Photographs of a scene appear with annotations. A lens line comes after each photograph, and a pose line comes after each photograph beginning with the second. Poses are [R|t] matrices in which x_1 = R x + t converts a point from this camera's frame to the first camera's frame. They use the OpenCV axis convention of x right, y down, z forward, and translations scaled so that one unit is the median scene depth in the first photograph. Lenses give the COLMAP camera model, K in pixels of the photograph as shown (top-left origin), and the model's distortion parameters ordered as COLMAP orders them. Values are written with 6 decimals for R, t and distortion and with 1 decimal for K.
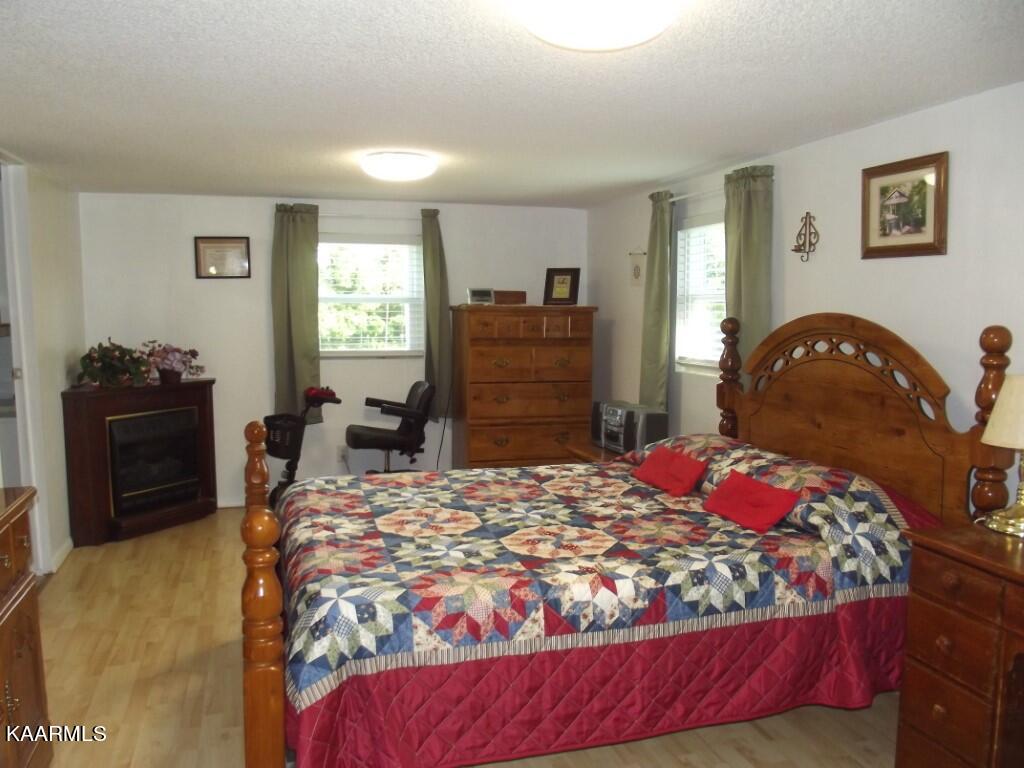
lens RADIAL K [[789.8, 0, 512.0], [0, 789.8, 384.0], [0, 0, 1]] dist [-0.055010, 0.029147]
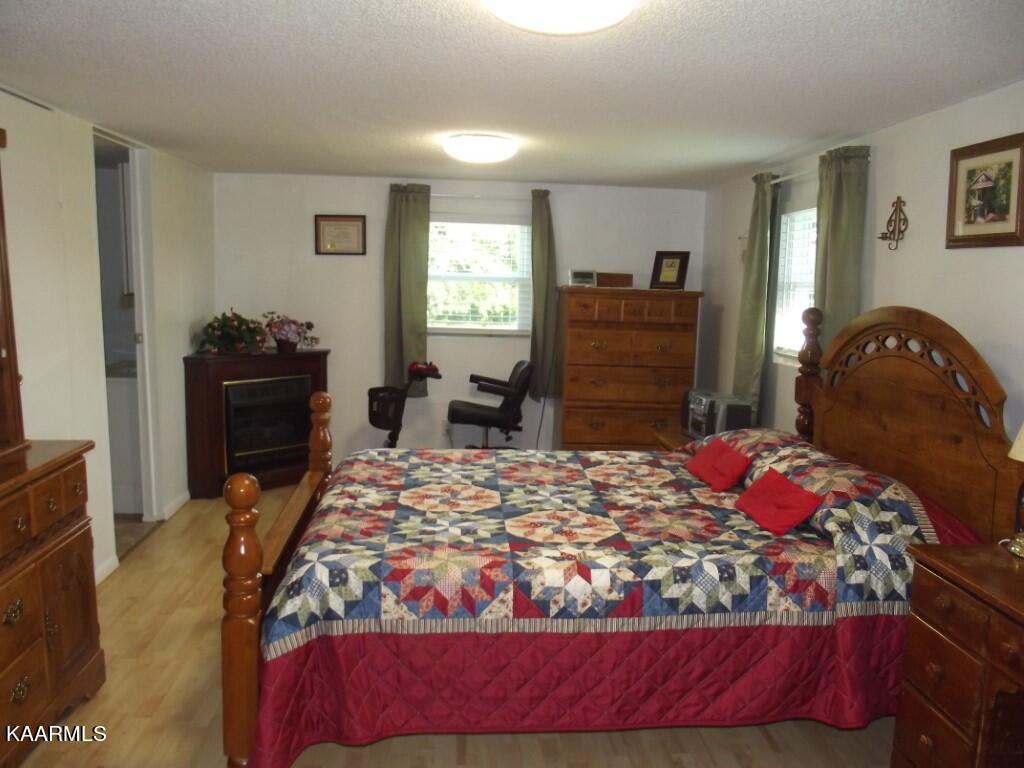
lens RADIAL K [[789.8, 0, 512.0], [0, 789.8, 384.0], [0, 0, 1]] dist [-0.055010, 0.029147]
pose [[0.981361, 0.048566, -0.185934, 0.141005], [-0.043852, 0.998606, 0.029383, -0.006620], [0.187102, -0.020681, 0.982123, 0.005767]]
